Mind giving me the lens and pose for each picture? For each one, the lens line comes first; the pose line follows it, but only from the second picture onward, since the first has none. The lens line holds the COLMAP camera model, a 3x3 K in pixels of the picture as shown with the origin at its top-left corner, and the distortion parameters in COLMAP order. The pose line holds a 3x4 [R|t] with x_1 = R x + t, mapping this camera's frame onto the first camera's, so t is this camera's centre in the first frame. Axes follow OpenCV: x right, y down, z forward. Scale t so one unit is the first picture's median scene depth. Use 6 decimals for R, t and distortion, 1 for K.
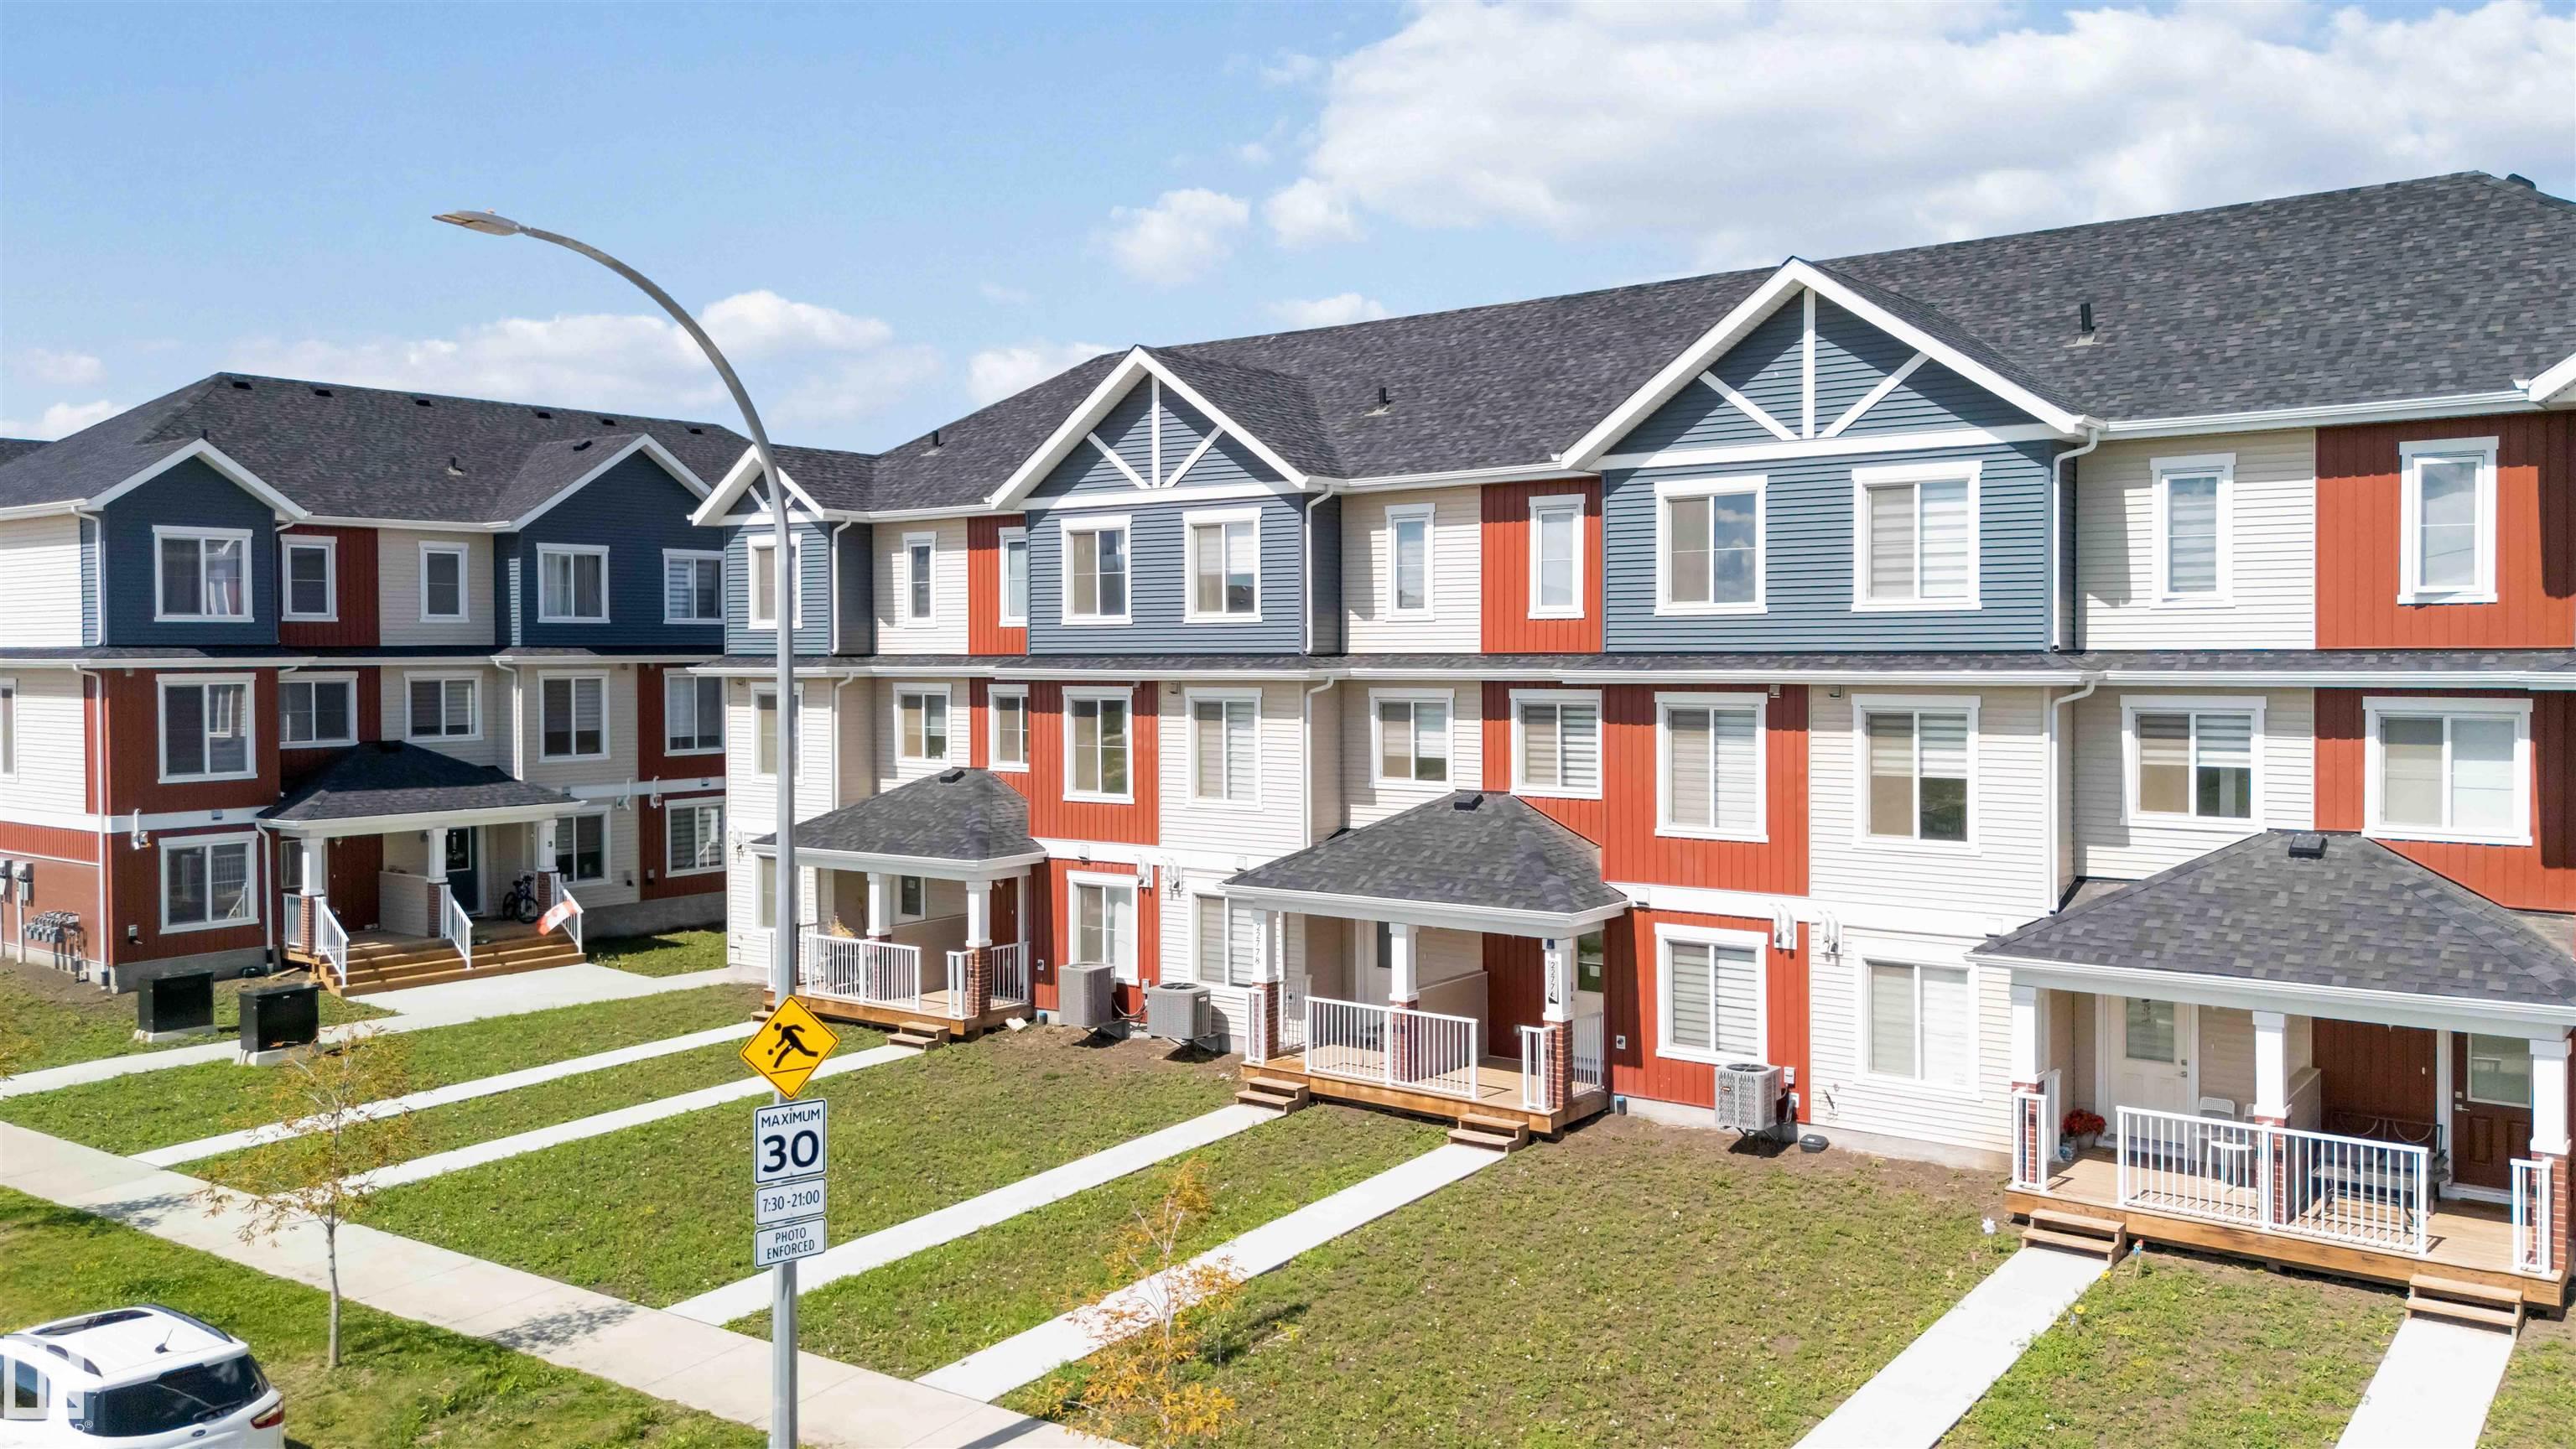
lens RADIAL K [[1889.8, 0, 1291.4], [0, 1889.8, 725.2], [0, 0, 1]] dist [0.052056, -0.036550]
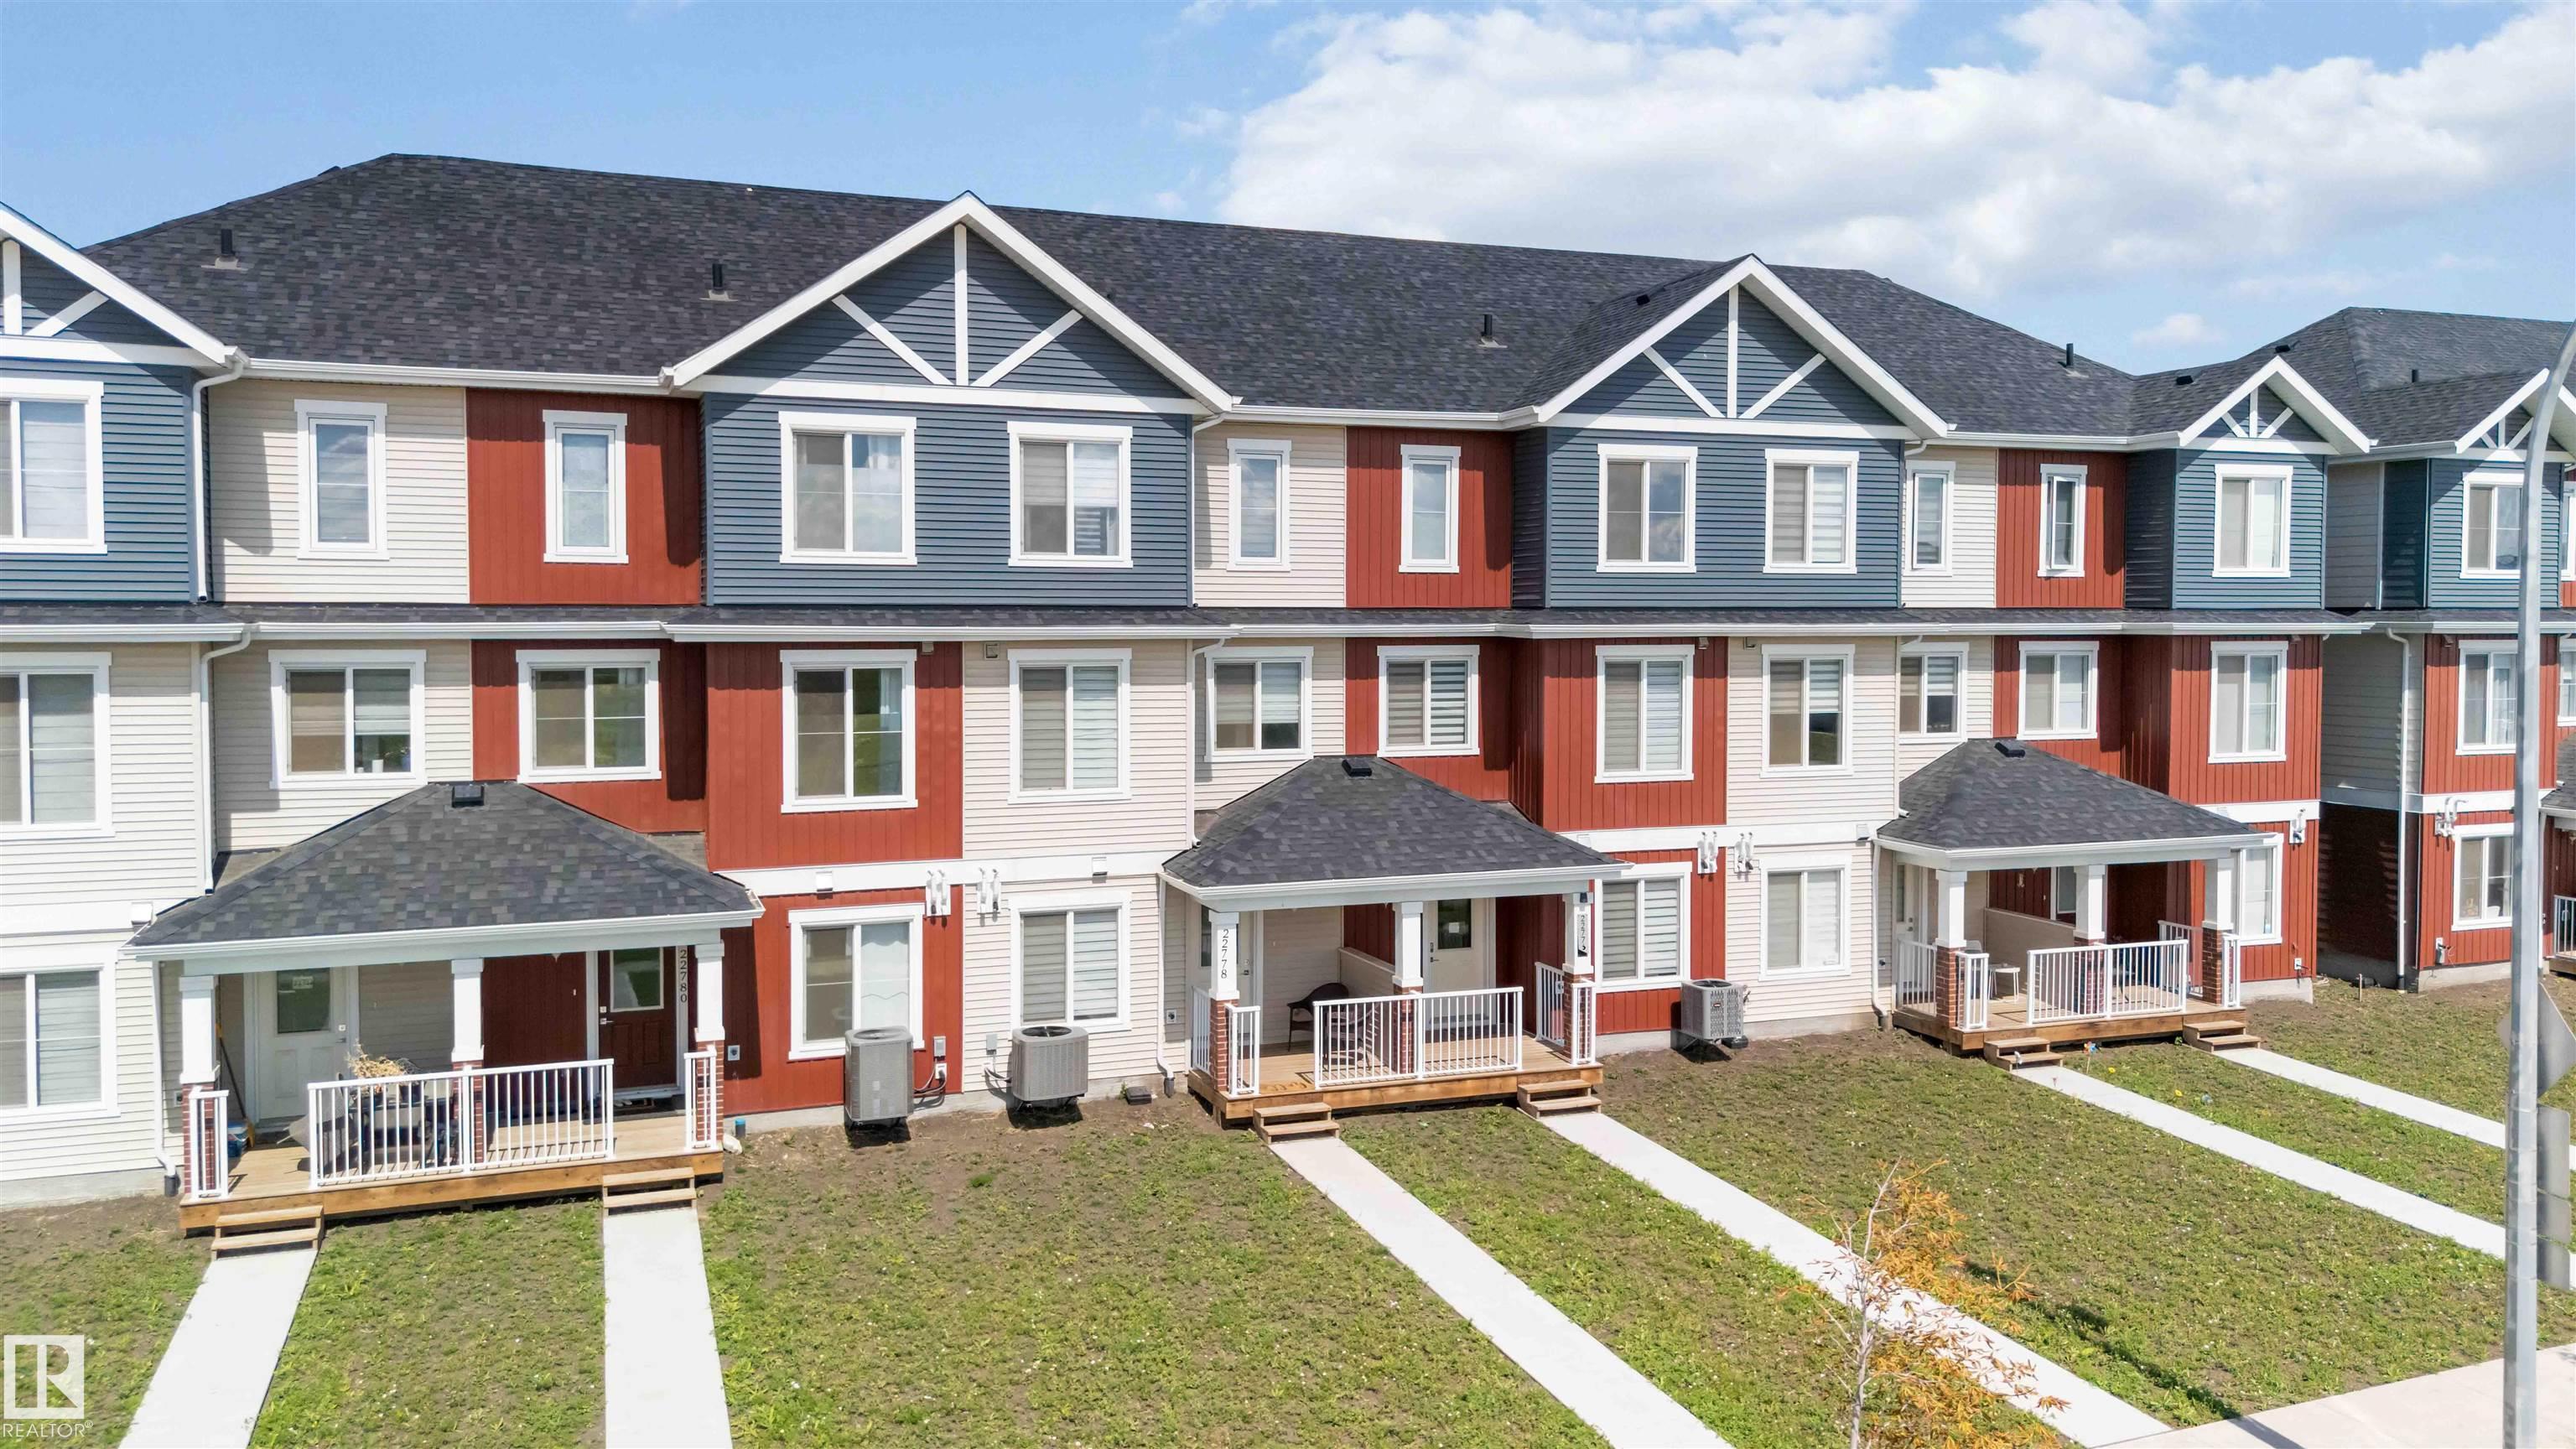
lens RADIAL K [[1889.8, 0, 1295.5], [0, 1889.8, 706.4], [0, 0, 1]] dist [0.052056, -0.036550]
pose [[0.531619, -0.039556, 0.846059, -0.539277], [0.027362, 0.999190, 0.029523, -0.013447], [-0.846542, 0.007455, 0.532270, 0.406950]]
